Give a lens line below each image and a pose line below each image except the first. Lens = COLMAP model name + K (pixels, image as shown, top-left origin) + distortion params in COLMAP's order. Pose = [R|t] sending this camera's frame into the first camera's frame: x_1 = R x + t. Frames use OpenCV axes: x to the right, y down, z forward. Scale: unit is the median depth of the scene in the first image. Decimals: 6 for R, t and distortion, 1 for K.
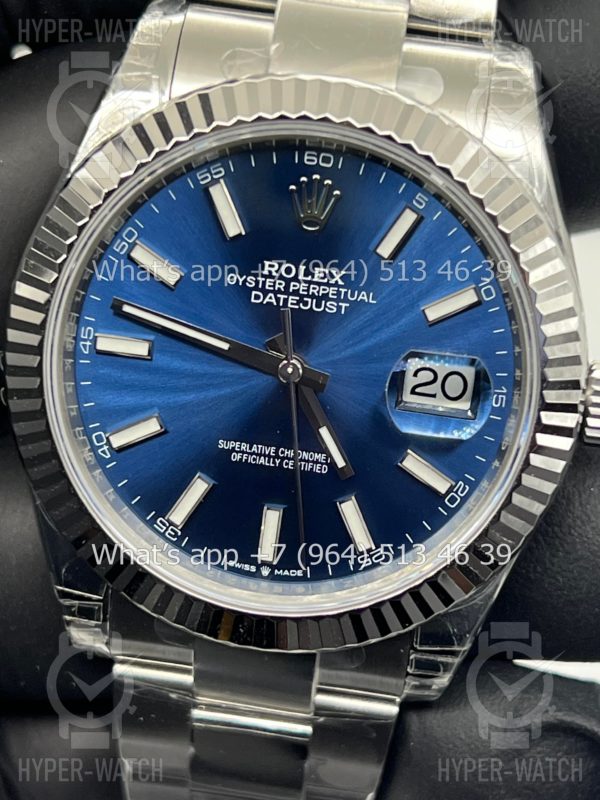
lens RADIAL K [[1839.7, 0, 300.0], [0, 1839.7, 400.0], [0, 0, 1]] dist [0.225141, 0.000349]
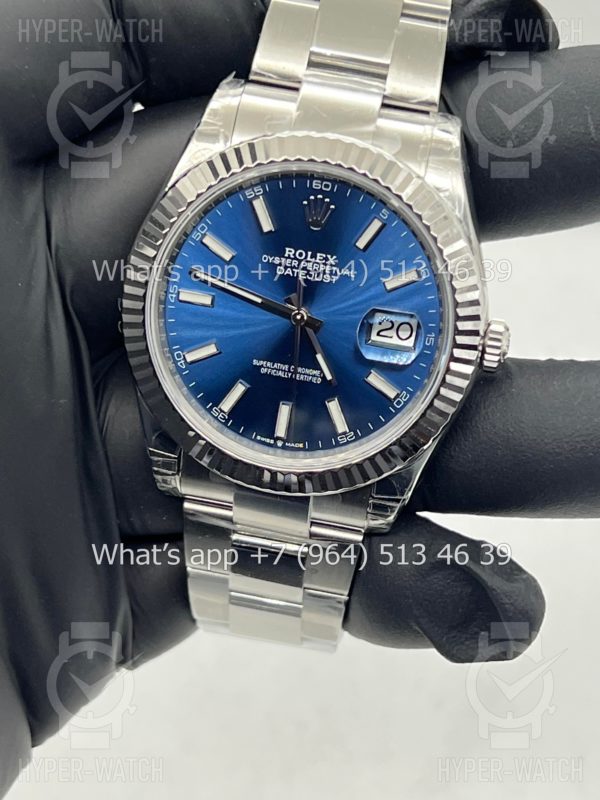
lens RADIAL K [[1839.7, 0, 300.0], [0, 1839.7, 400.0], [0, 0, 1]] dist [0.225141, 0.000349]
pose [[0.998084, 0.040414, -0.046855, 0.072681], [-0.039291, 0.998924, 0.024658, 0.016075], [0.047801, -0.022770, 0.998597, -0.591433]]
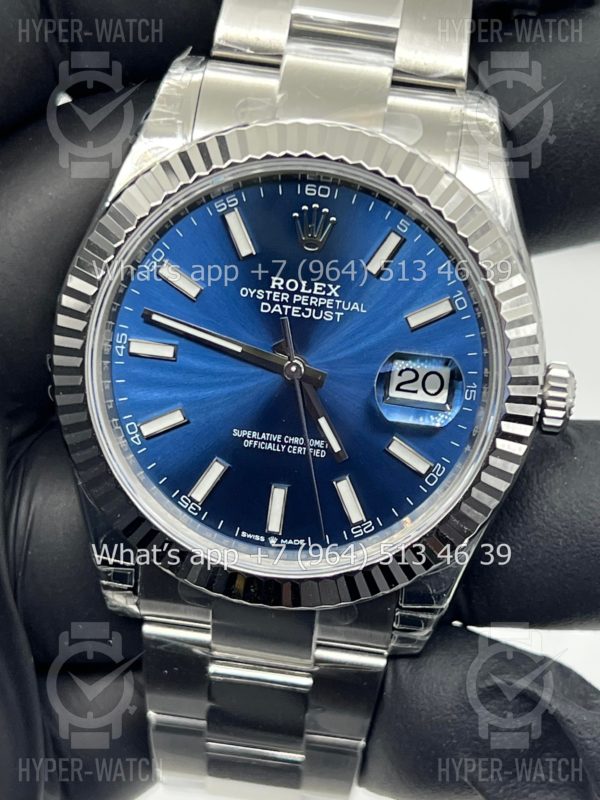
lens RADIAL K [[1871.7, 0, 300.4], [0, 1871.7, 429.8], [0, 0, 1]] dist [0.218718, -0.341414]
pose [[0.999997, -0.001527, 0.001893, -0.003400], [0.001545, 0.999951, -0.009827, 0.034383], [-0.001878, 0.009829, 0.999950, -0.201205]]
